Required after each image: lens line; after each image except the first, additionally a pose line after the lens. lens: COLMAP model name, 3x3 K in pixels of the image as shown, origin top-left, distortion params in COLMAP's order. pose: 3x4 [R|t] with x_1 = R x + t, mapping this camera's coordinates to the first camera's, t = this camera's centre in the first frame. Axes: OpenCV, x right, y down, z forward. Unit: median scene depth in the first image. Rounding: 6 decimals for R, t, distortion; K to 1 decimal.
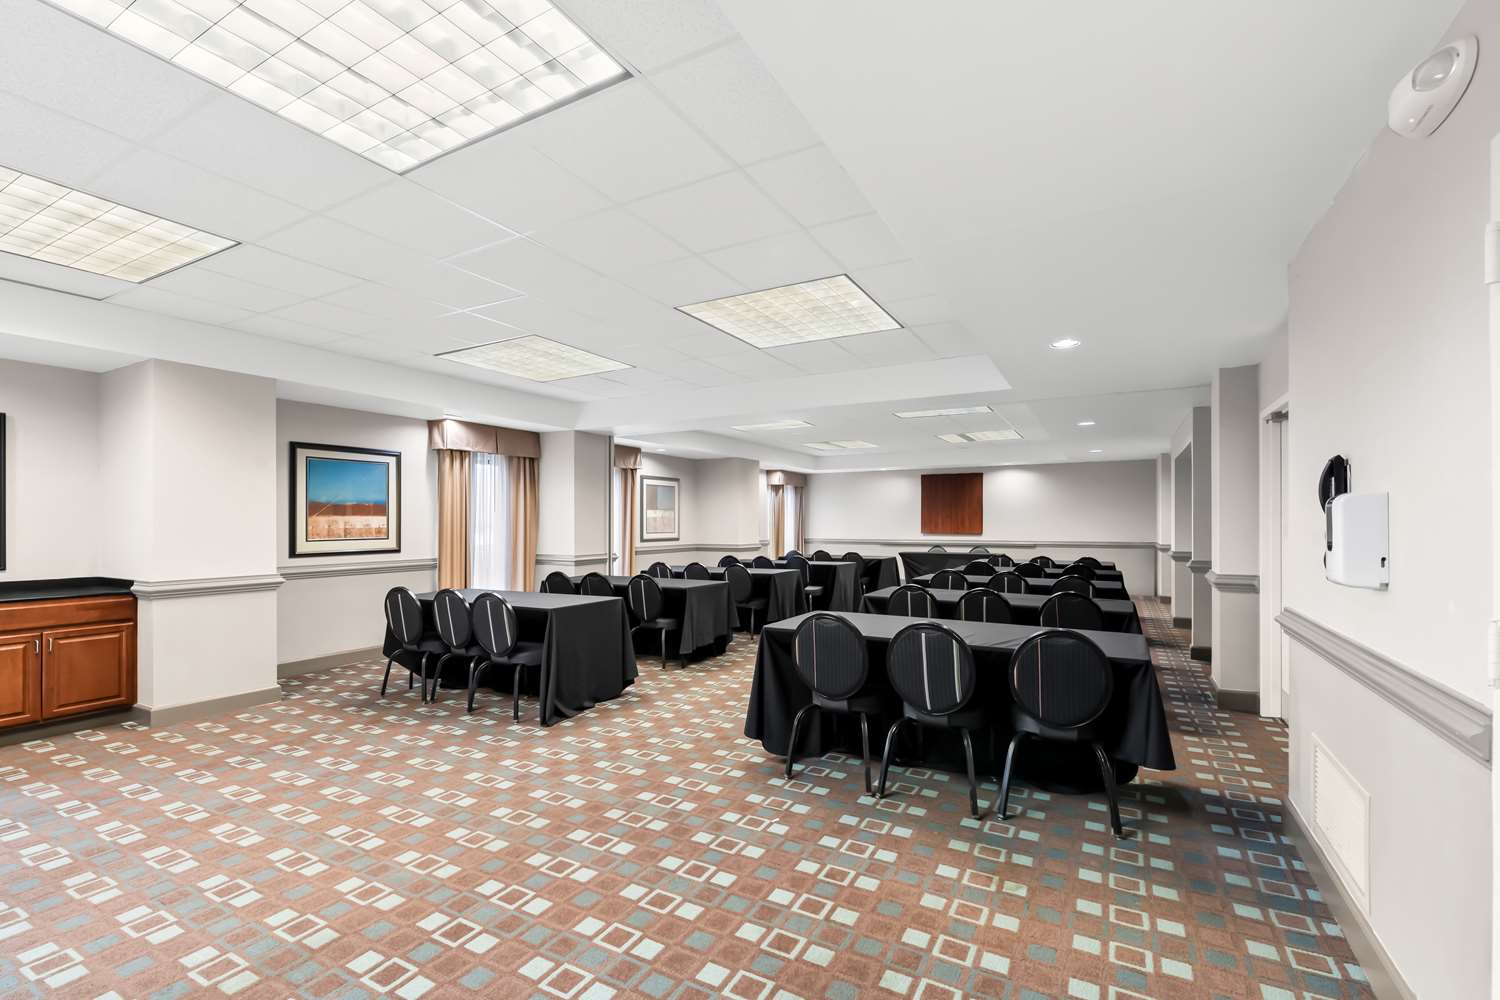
lens RADIAL K [[647.8, 0, 754.0], [0, 647.8, 515.8], [0, 0, 1]] dist [0.000497, -0.000014]
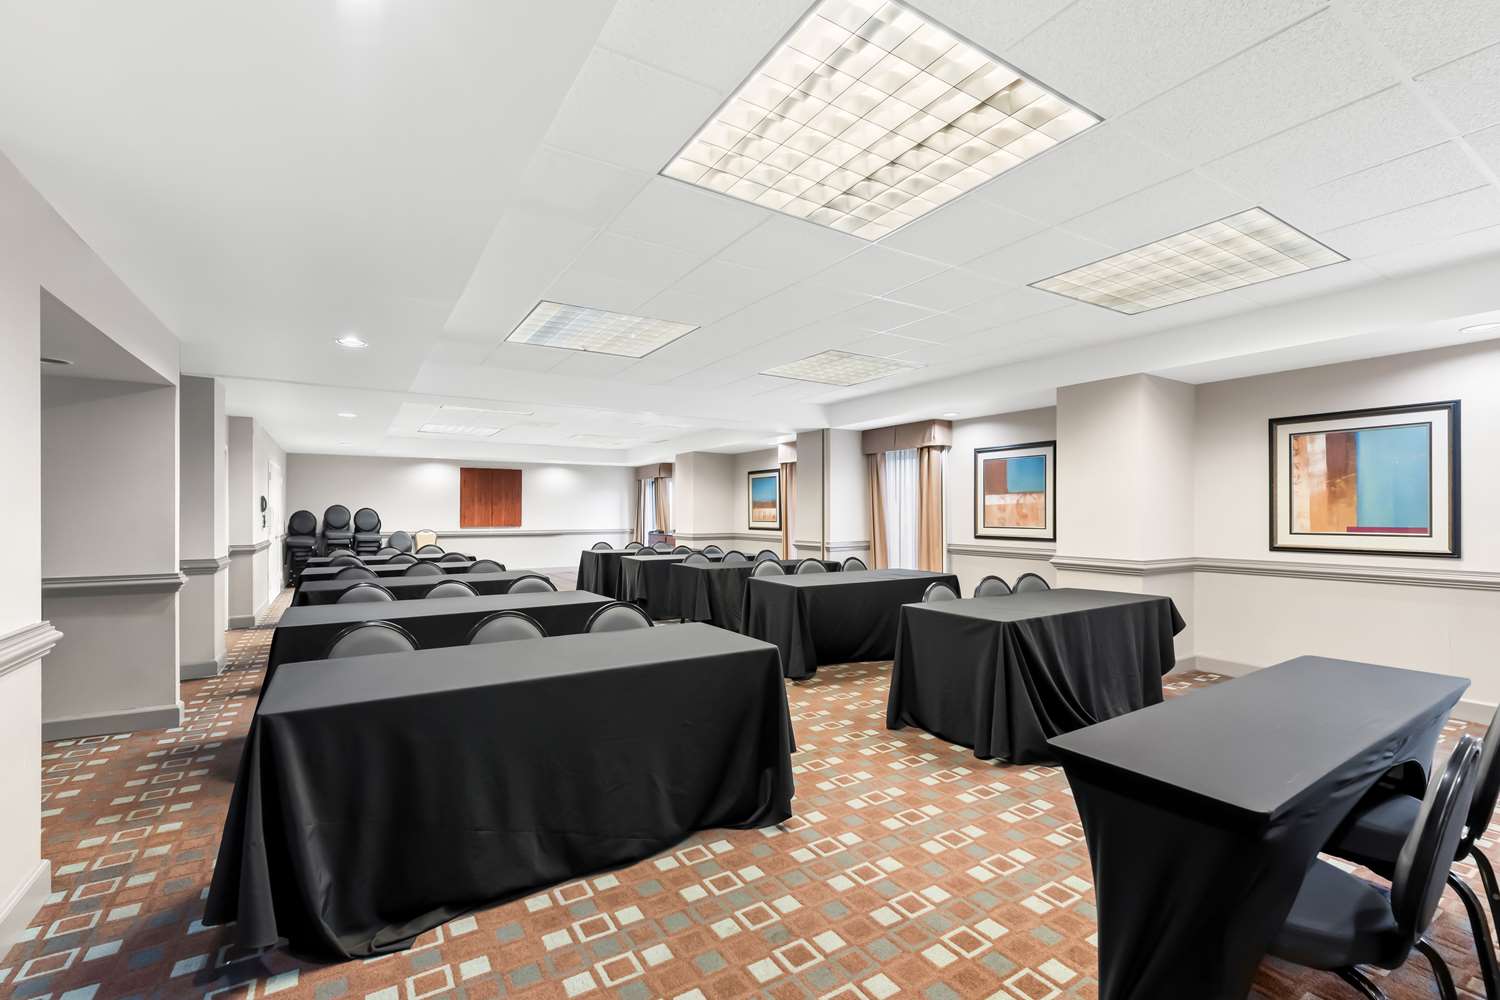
lens RADIAL K [[647.8, 0, 754.0], [0, 647.8, 515.8], [0, 0, 1]] dist [0.000497, -0.000014]
pose [[-0.482021, 0.006943, -0.876132, 0.726149], [0.008623, 0.999958, 0.003180, 0.011528], [0.876117, -0.006022, -0.482060, 1.390319]]
